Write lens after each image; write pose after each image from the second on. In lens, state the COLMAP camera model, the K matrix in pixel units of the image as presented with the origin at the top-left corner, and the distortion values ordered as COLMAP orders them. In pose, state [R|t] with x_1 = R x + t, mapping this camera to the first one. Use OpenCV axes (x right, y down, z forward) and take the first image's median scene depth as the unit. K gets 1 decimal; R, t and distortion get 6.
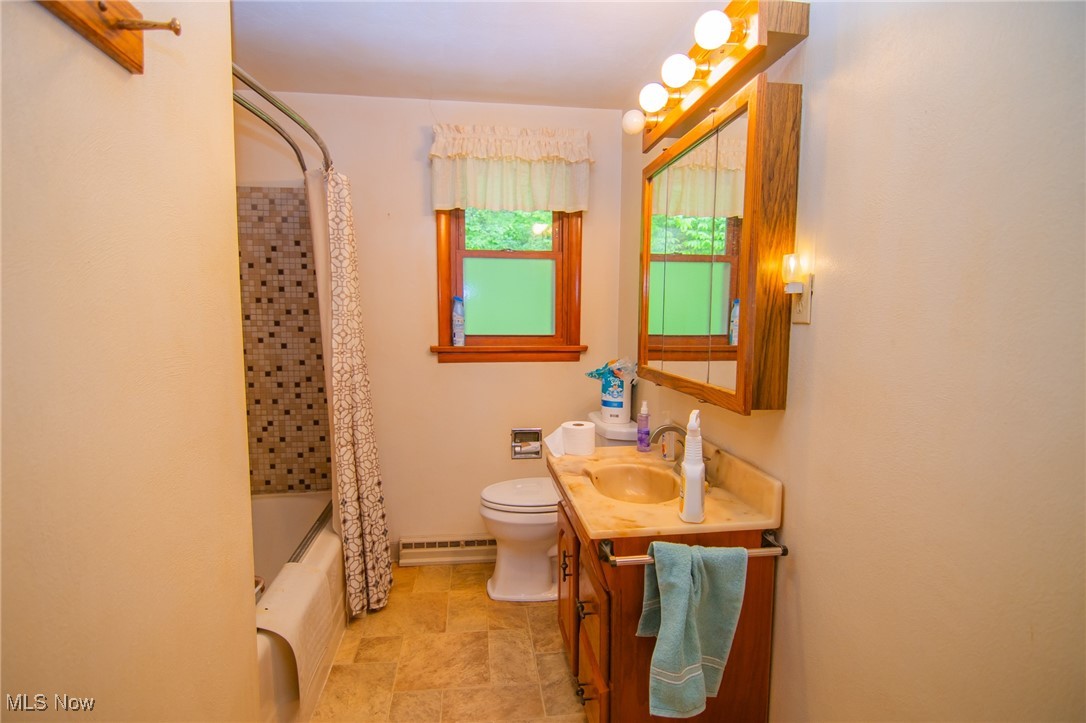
lens RADIAL K [[555.5, 0, 543.0], [0, 555.5, 361.5], [0, 0, 1]] dist [-0.006415, -0.001359]
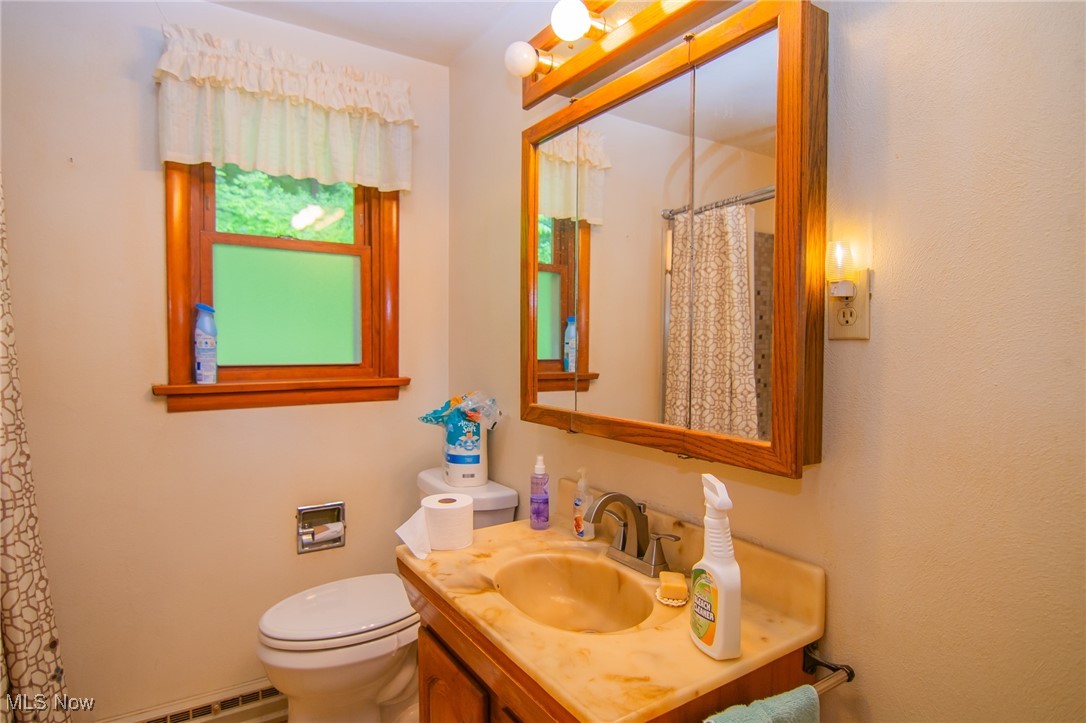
lens RADIAL K [[593.5, 0, 542.9], [0, 593.5, 352.3], [0, 0, 1]] dist [-0.000393, -0.016741]
pose [[0.898132, -0.008431, 0.439646, -0.110691], [0.036921, 0.997732, -0.056290, -0.012370], [-0.438174, 0.066788, 0.896406, 0.254812]]
